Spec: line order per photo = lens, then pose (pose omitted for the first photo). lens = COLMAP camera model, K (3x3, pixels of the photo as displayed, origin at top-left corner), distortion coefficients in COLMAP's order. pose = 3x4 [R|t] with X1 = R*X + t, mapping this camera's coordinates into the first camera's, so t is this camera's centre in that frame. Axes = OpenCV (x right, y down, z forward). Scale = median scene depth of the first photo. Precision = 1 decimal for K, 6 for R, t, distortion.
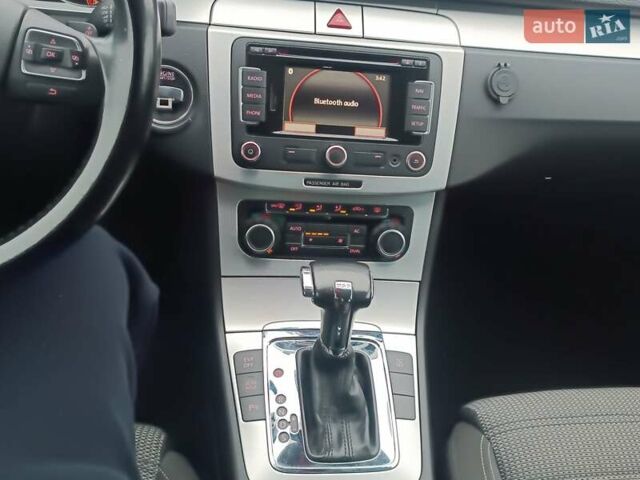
lens RADIAL K [[570.4, 0, 318.2], [0, 570.4, 242.8], [0, 0, 1]] dist [0.028855, -0.048317]
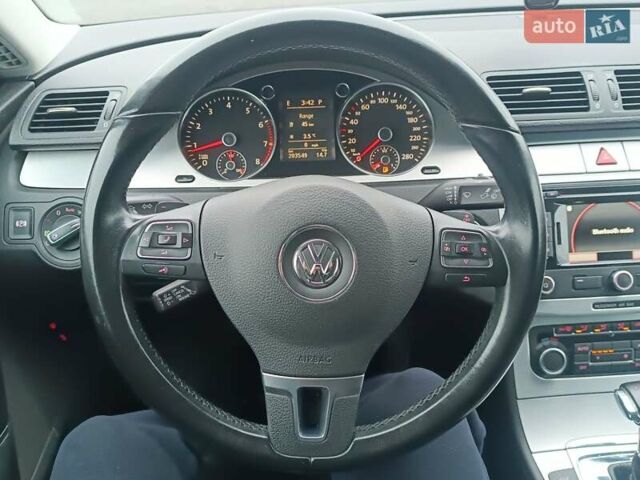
lens RADIAL K [[570.4, 0, 324.3], [0, 570.4, 246.2], [0, 0, 1]] dist [0.028855, -0.048317]
pose [[0.989044, -0.100261, -0.108350, -0.396324], [0.088249, 0.989952, -0.110491, -0.143456], [0.118339, 0.099718, 0.987954, -0.144433]]
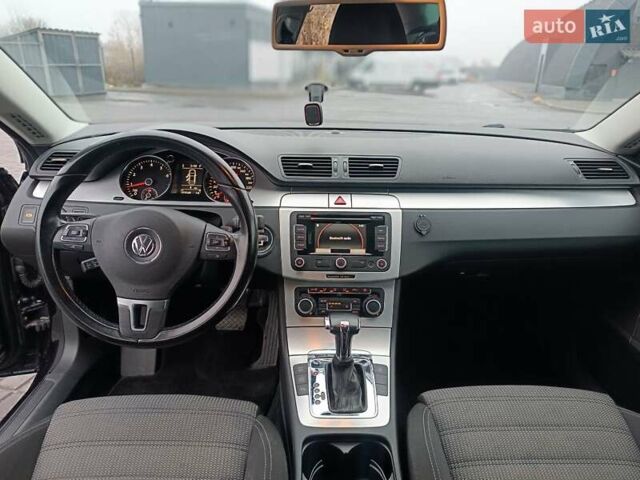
lens RADIAL K [[455.3, 0, 323.2], [0, 455.3, 245.9], [0, 0, 1]] dist [0.026871, -0.029002]
pose [[0.992985, -0.058206, -0.102919, 0.137667], [0.029716, 0.965353, -0.259251, 0.206862], [0.114443, 0.254374, 0.960311, -0.584803]]
